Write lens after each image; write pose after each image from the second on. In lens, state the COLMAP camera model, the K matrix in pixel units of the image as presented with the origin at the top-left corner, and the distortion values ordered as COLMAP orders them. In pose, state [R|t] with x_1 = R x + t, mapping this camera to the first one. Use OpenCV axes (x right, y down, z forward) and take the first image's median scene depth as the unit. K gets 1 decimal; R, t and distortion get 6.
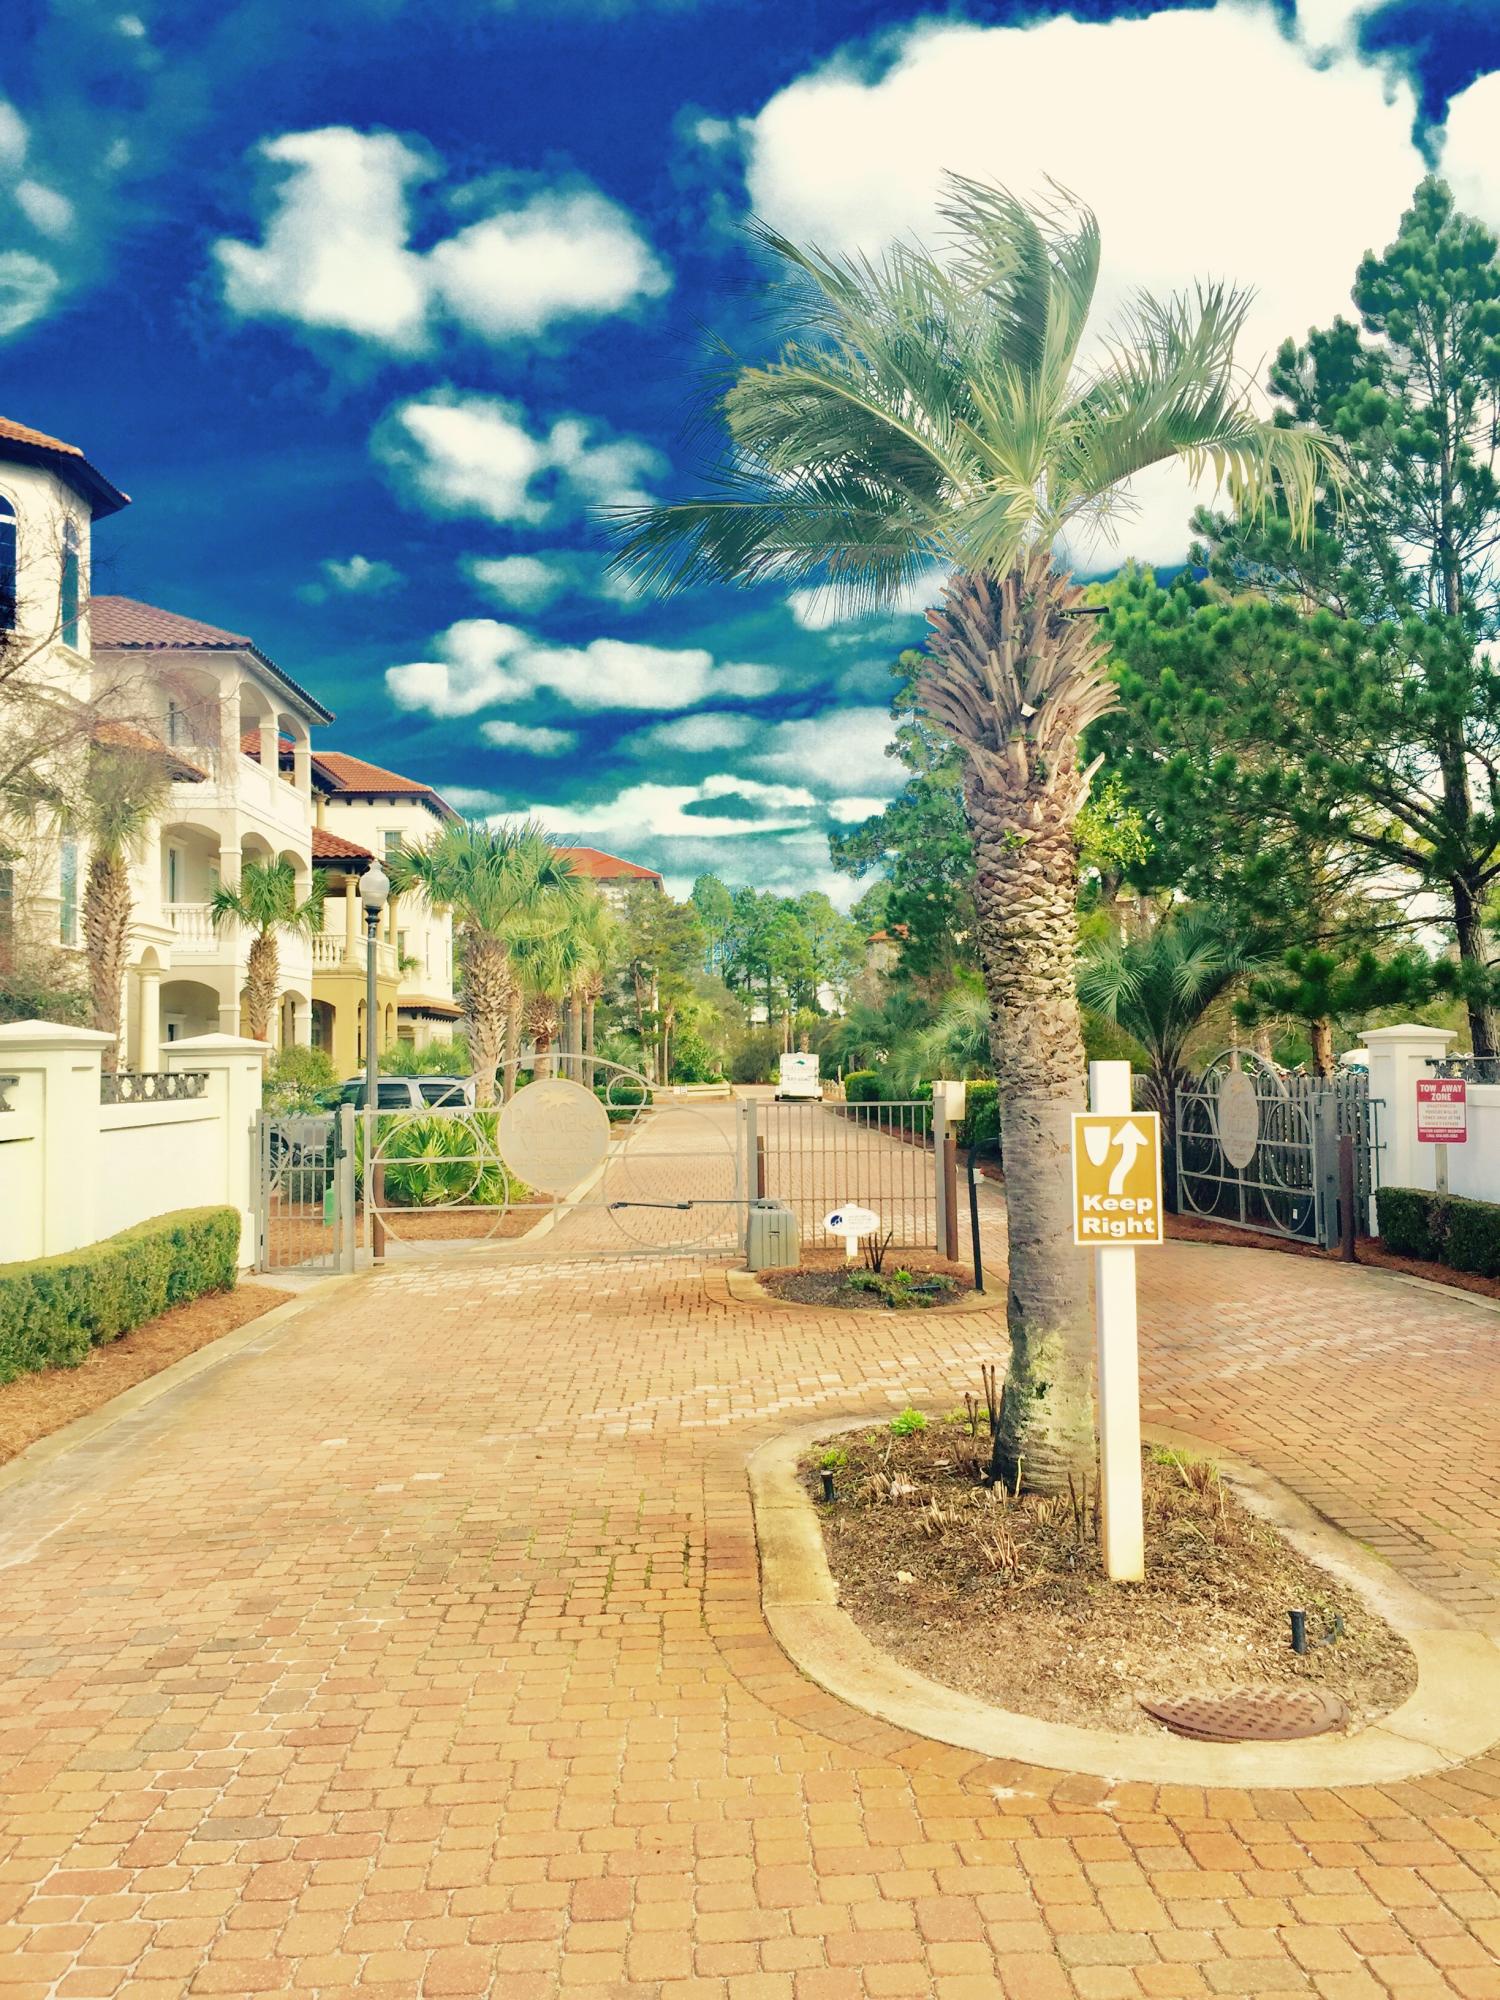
lens RADIAL K [[1701.3, 0, 734.5], [0, 1701.3, 995.3], [0, 0, 1]] dist [-0.009649, -0.001210]
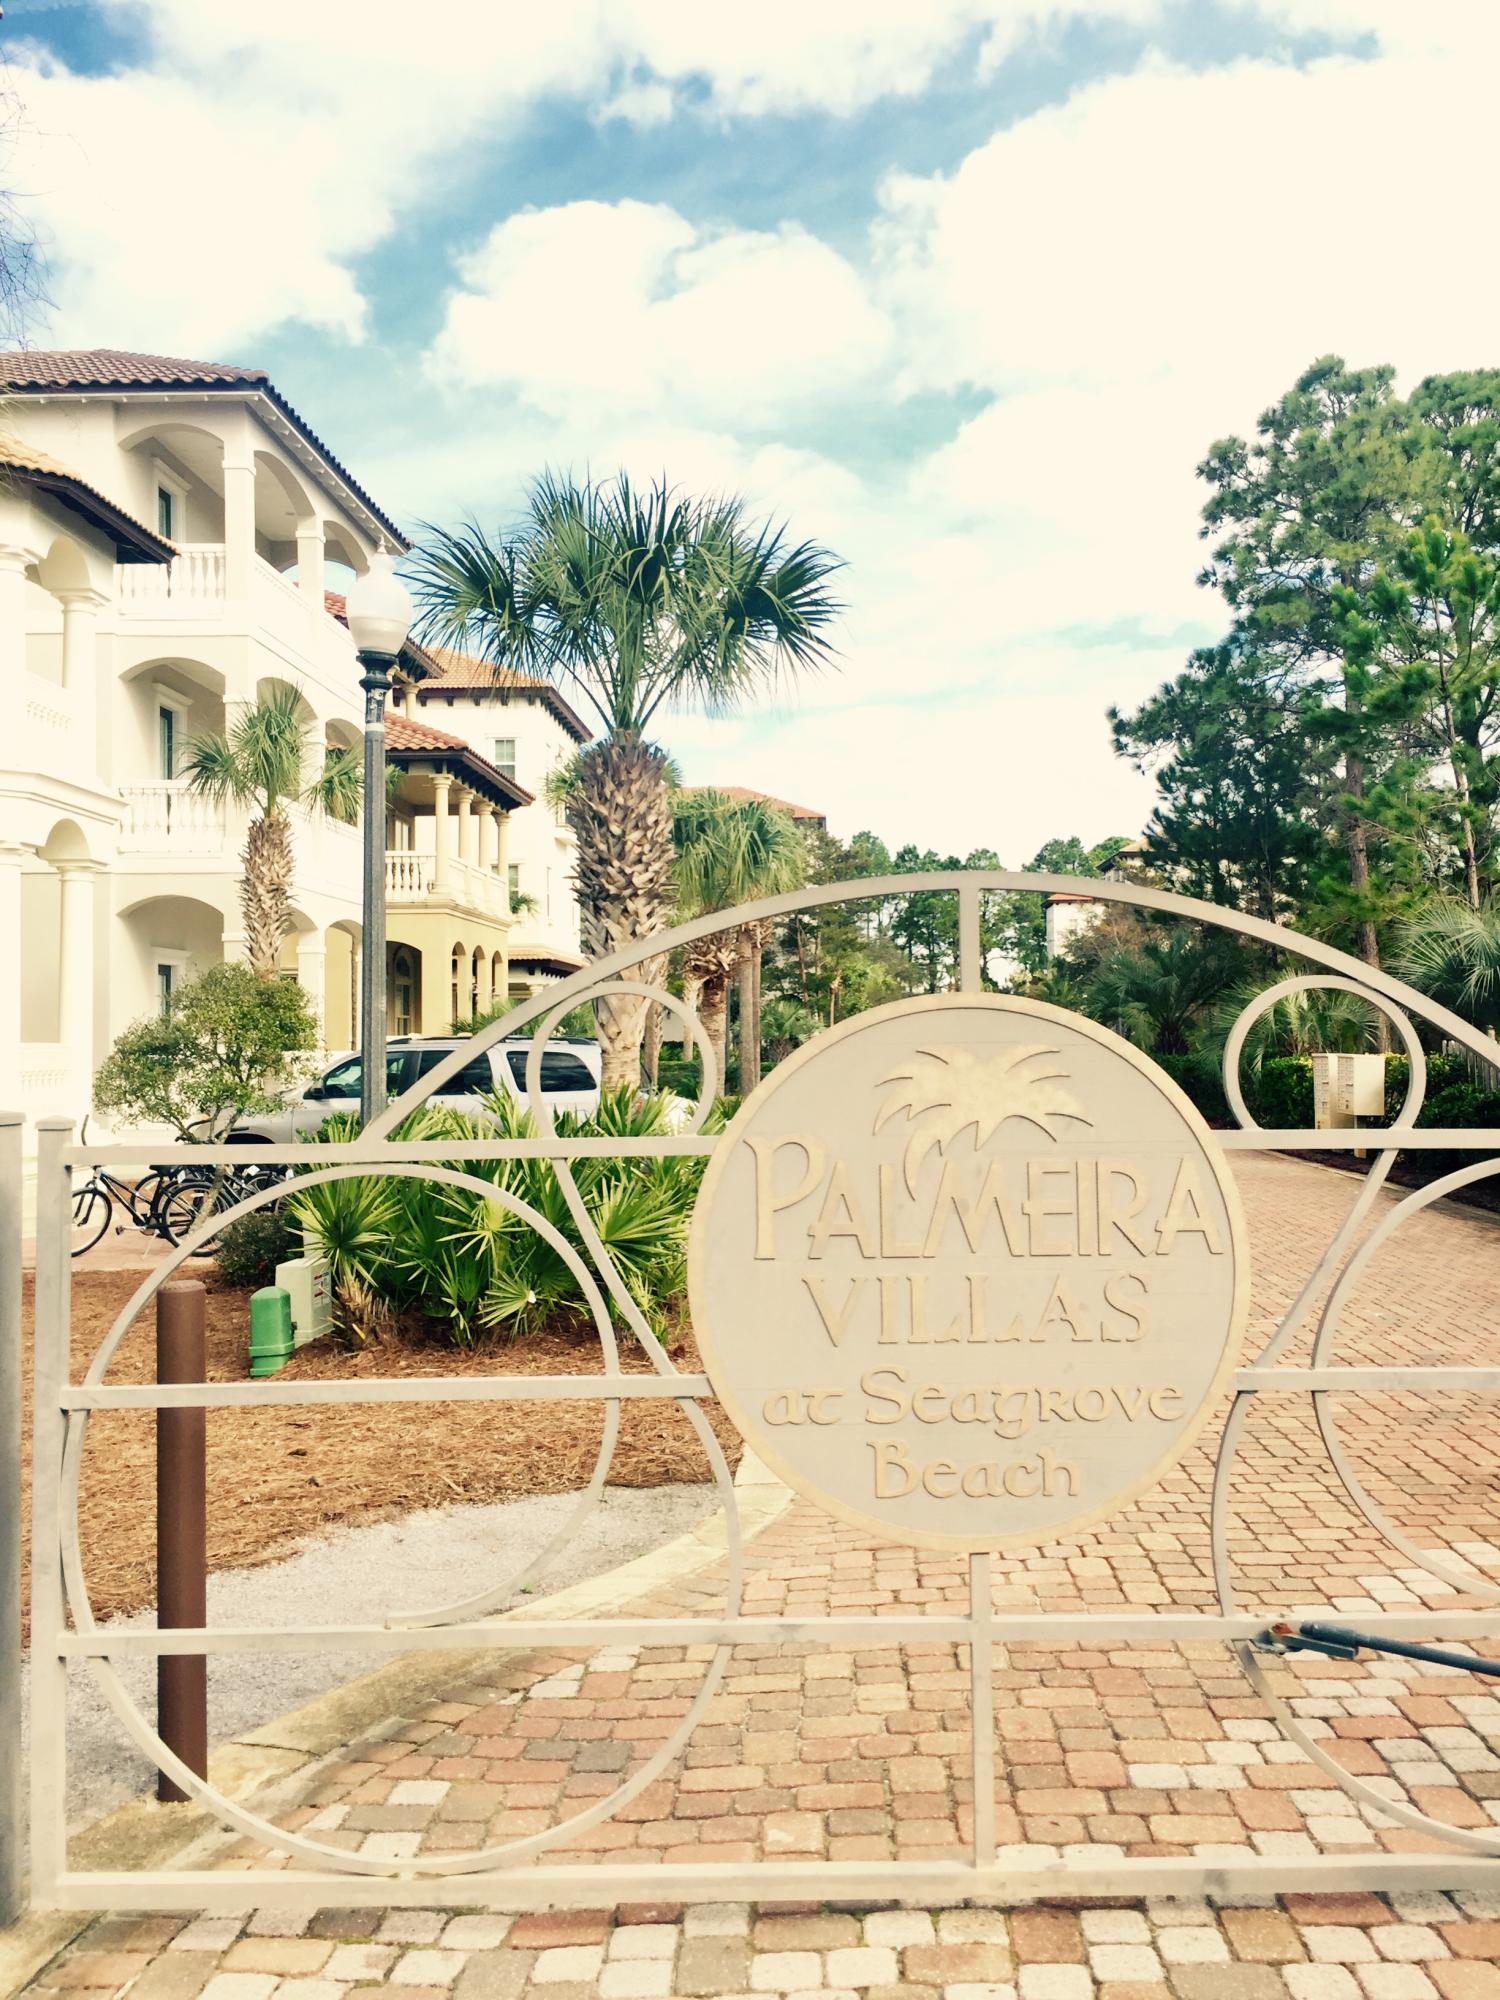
lens RADIAL K [[1701.3, 0, 760.0], [0, 1701.3, 1004.9], [0, 0, 1]] dist [-0.009649, -0.001210]
pose [[0.998003, 0.004786, -0.062988, -0.033815], [-0.003637, 0.999825, 0.018351, 0.013687], [0.063065, -0.018086, 0.997846, 0.228763]]
